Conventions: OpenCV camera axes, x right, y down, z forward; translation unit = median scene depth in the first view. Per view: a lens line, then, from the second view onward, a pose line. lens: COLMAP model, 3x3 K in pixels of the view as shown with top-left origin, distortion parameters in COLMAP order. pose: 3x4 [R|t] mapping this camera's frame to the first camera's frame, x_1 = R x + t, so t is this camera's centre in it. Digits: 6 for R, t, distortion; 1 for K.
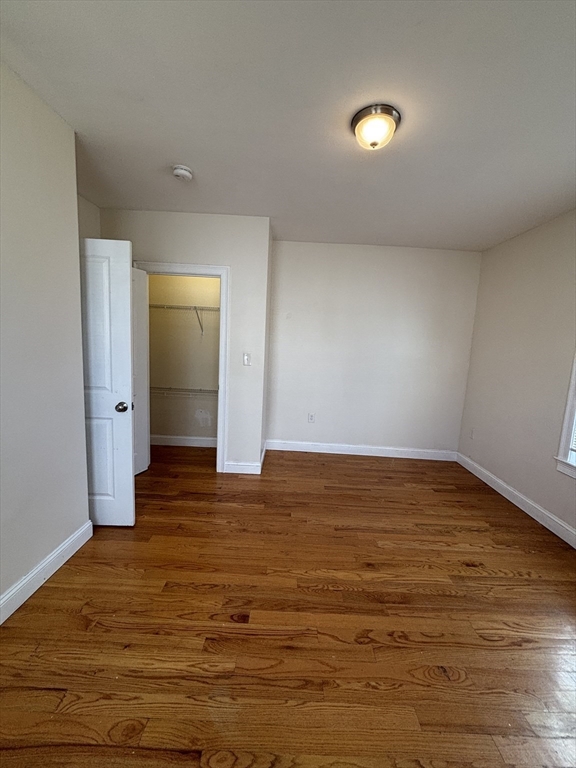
lens RADIAL K [[307.3, 0, 290.6], [0, 307.3, 384.6], [0, 0, 1]] dist [-0.001952, 0.001574]
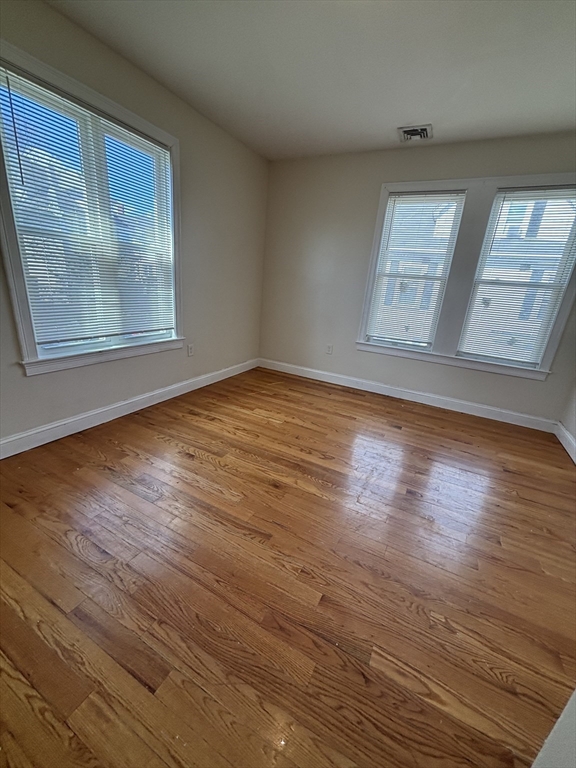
lens RADIAL K [[307.3, 0, 288.0], [0, 307.3, 382.2], [0, 0, 1]] dist [-0.001952, 0.001574]
pose [[-0.882194, -0.259043, 0.393231, -0.073056], [-0.071247, 0.898903, 0.432317, -0.131620], [-0.465465, 0.353371, -0.811463, 1.678365]]
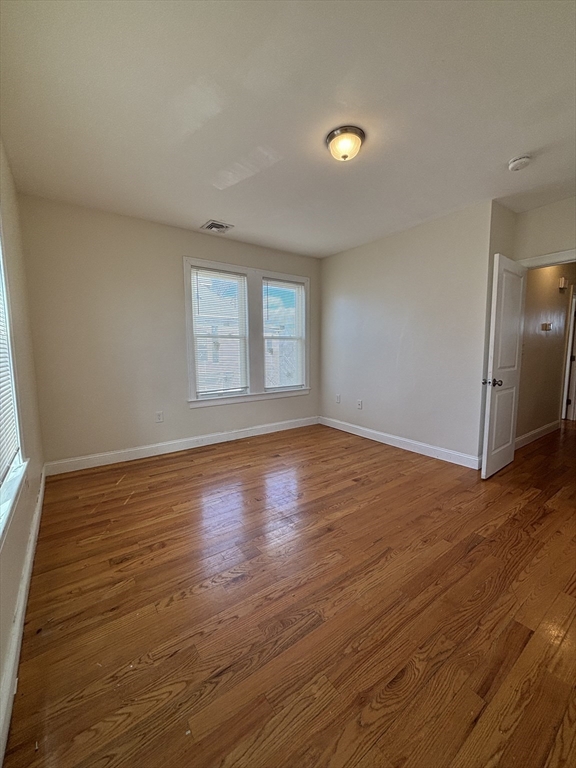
lens RADIAL K [[307.3, 0, 288.8], [0, 307.3, 384.7], [0, 0, 1]] dist [-0.001952, 0.001574]
pose [[-0.807884, 0.024990, -0.588811, 0.982315], [-0.104207, 0.977301, 0.184455, -0.076094], [0.580055, 0.210376, -0.786942, 1.664881]]
